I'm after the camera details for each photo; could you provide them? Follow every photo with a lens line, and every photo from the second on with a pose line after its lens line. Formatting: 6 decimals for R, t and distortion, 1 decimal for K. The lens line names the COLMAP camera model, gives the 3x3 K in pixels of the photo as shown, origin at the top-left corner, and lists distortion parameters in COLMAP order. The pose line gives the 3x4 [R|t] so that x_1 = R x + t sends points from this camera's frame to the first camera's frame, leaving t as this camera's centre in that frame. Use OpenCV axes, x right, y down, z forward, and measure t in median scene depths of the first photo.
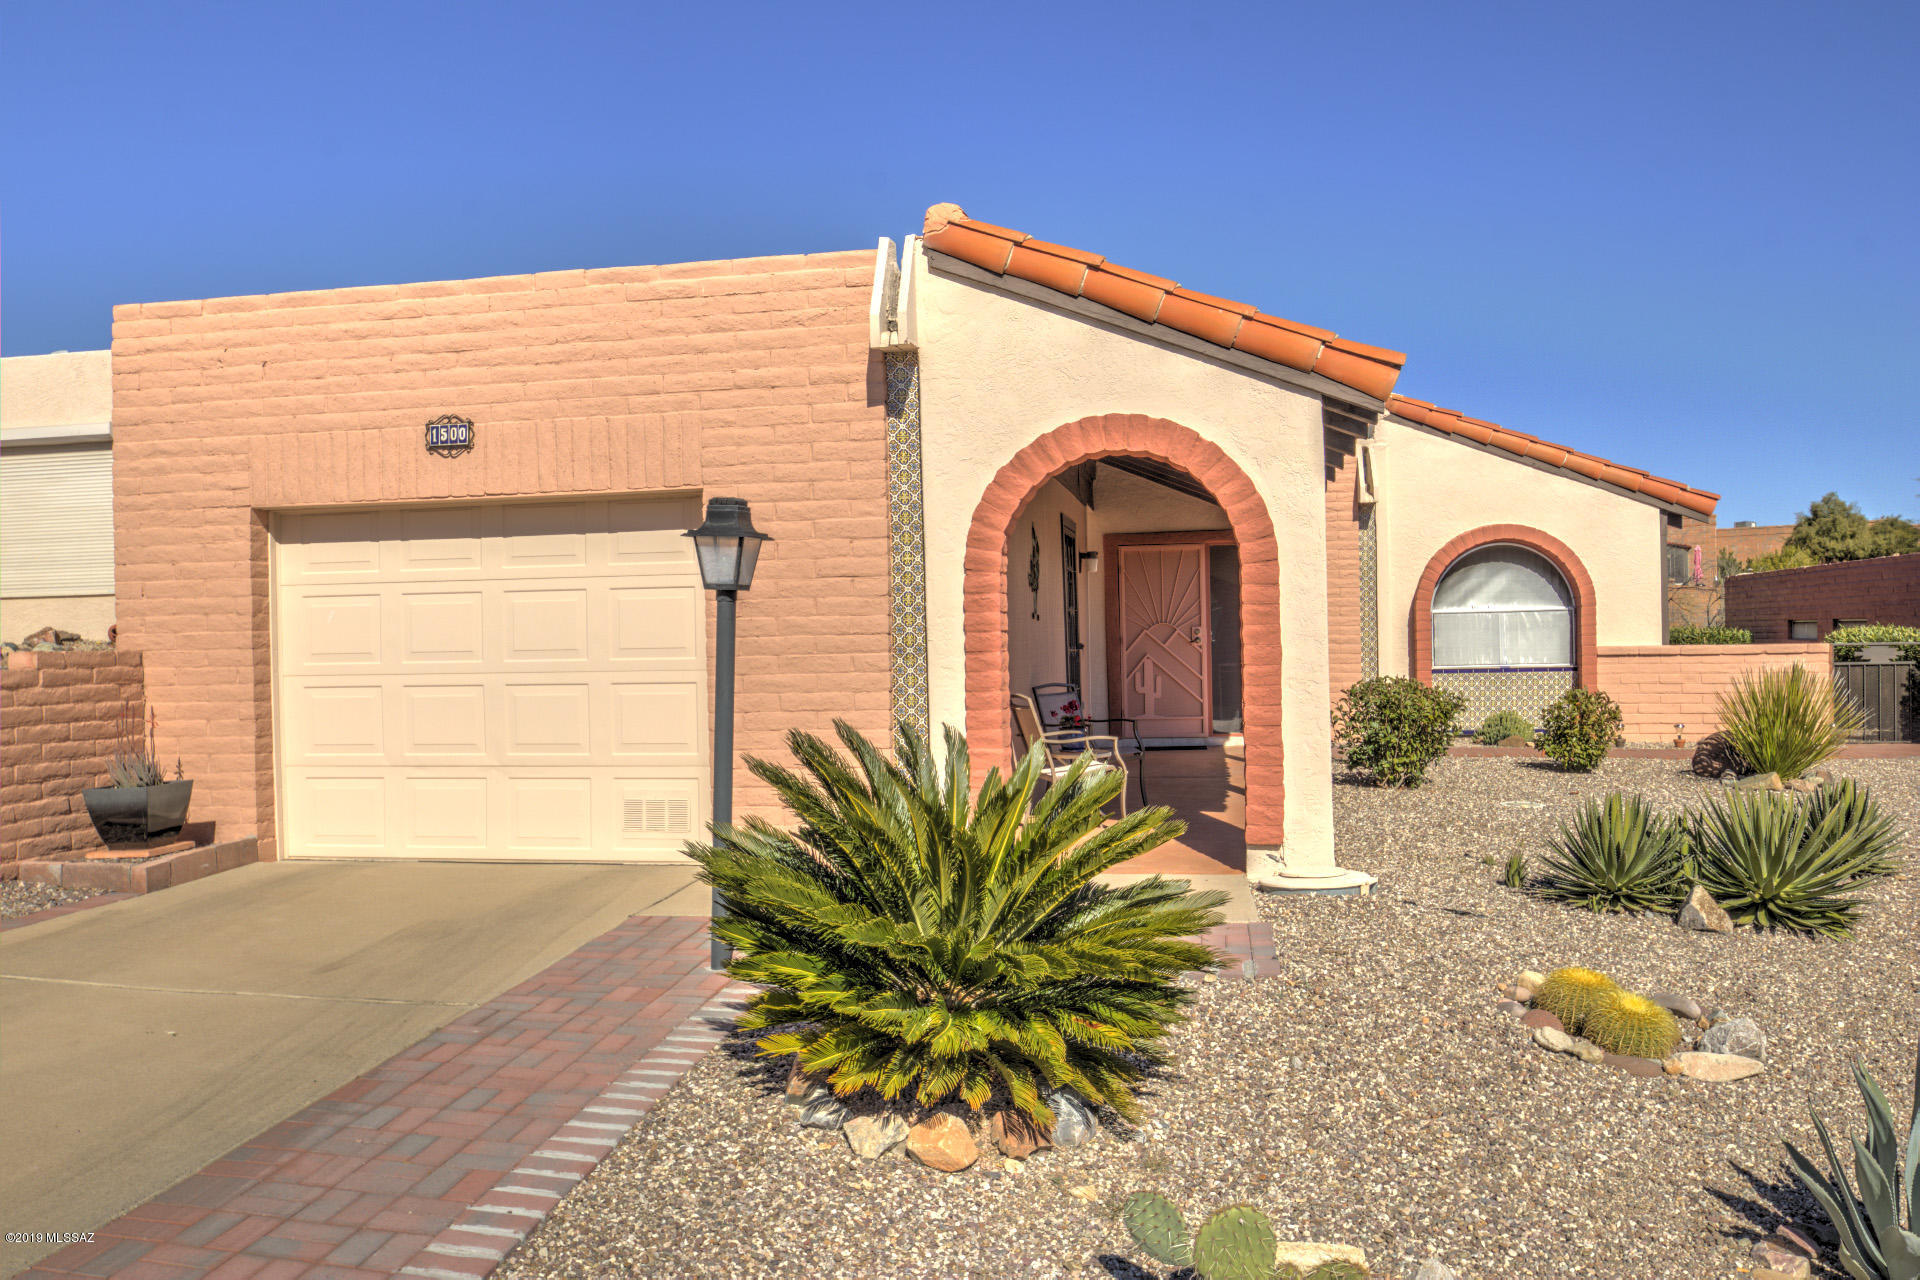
lens RADIAL K [[1608.4, 0, 960.5], [0, 1608.4, 635.5], [0, 0, 1]] dist [0.000477, 0.000636]
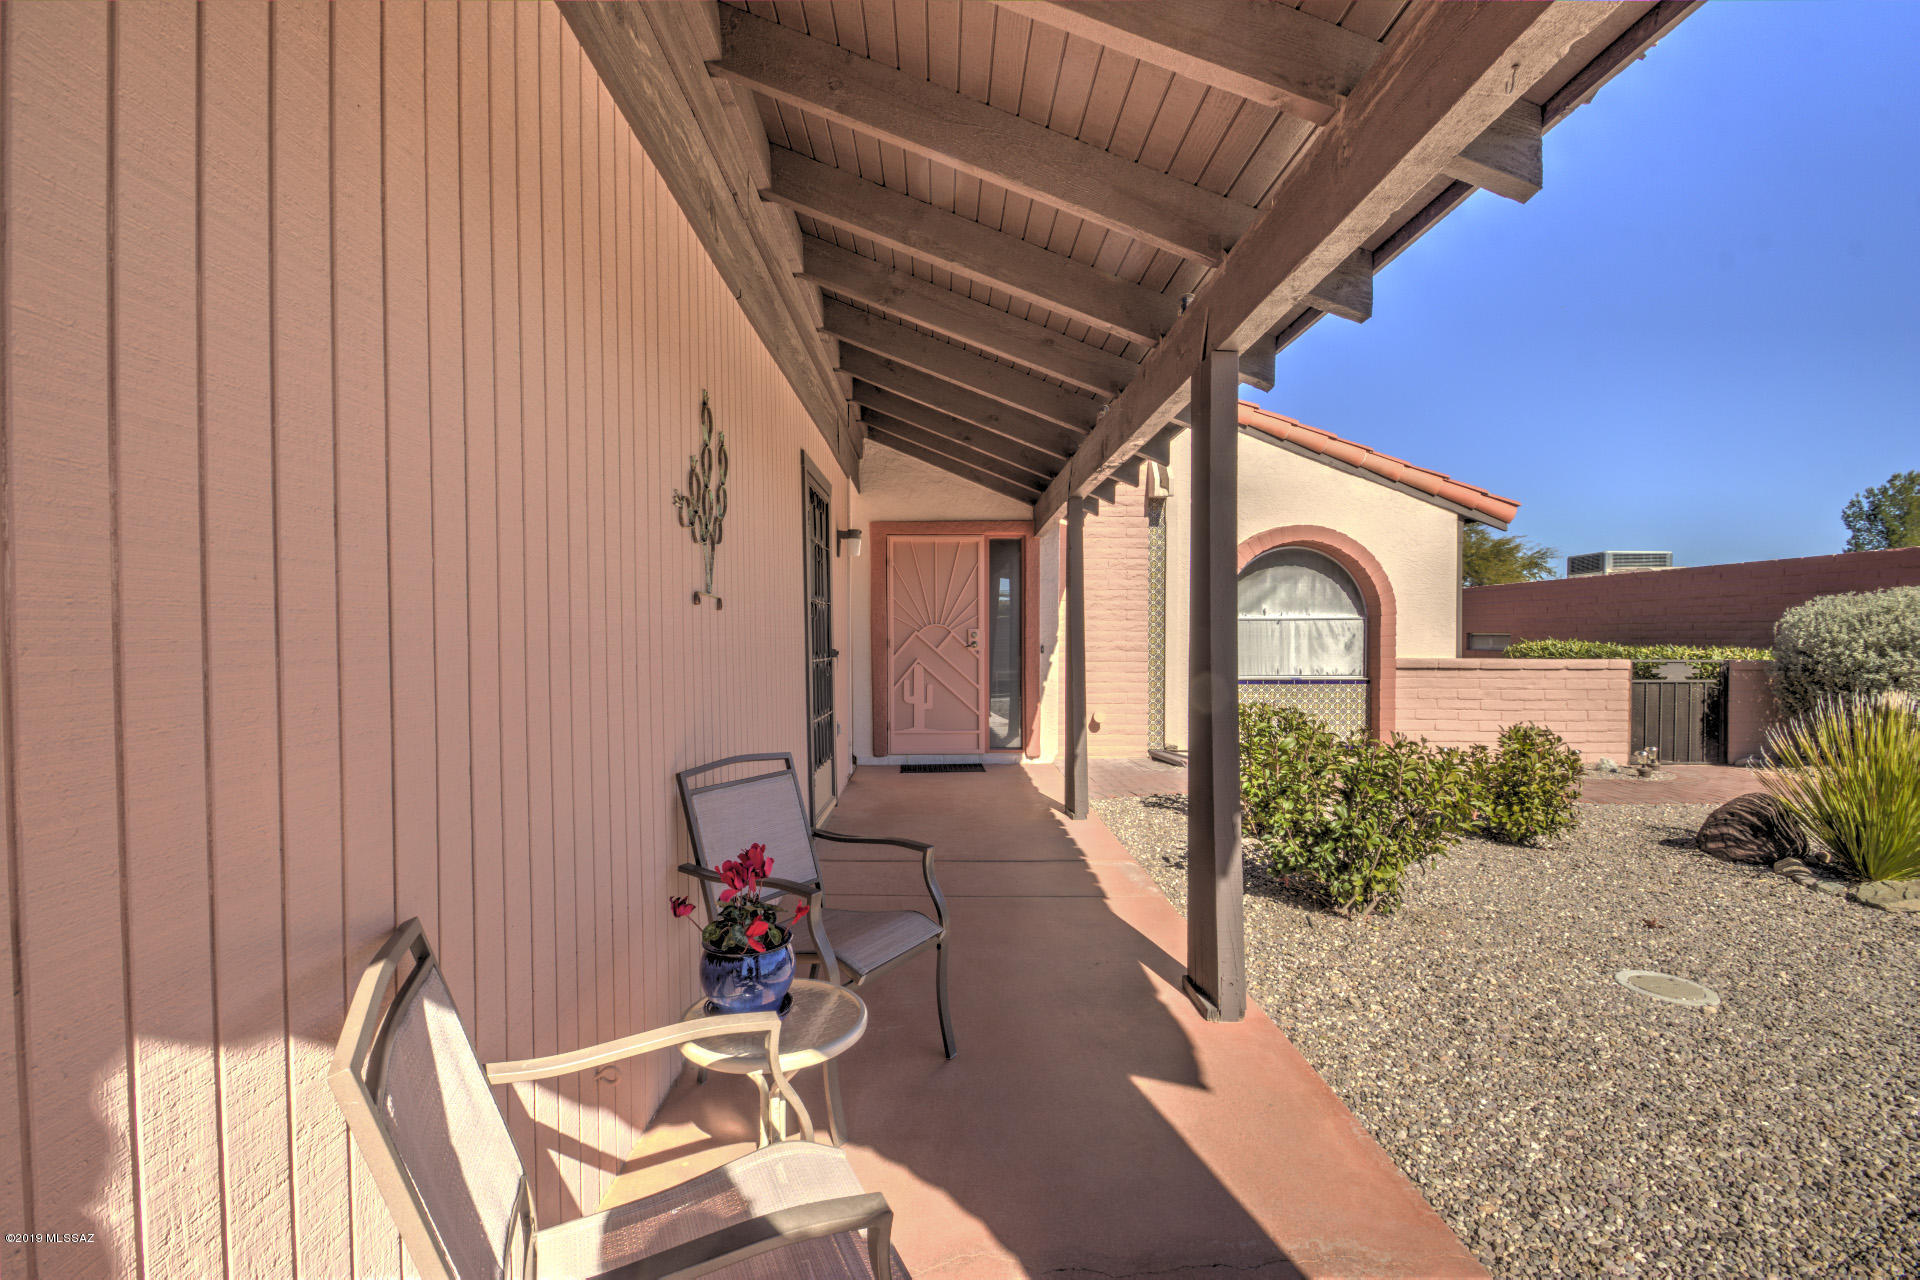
lens RADIAL K [[891.6, 0, 959.1], [0, 891.6, 641.1], [0, 0, 1]] dist [-0.000020, -0.000003]
pose [[0.983073, 0.016984, 0.182427, 0.050880], [-0.018791, 0.999790, 0.008179, -0.002804], [-0.182249, -0.011468, 0.983185, 0.535191]]
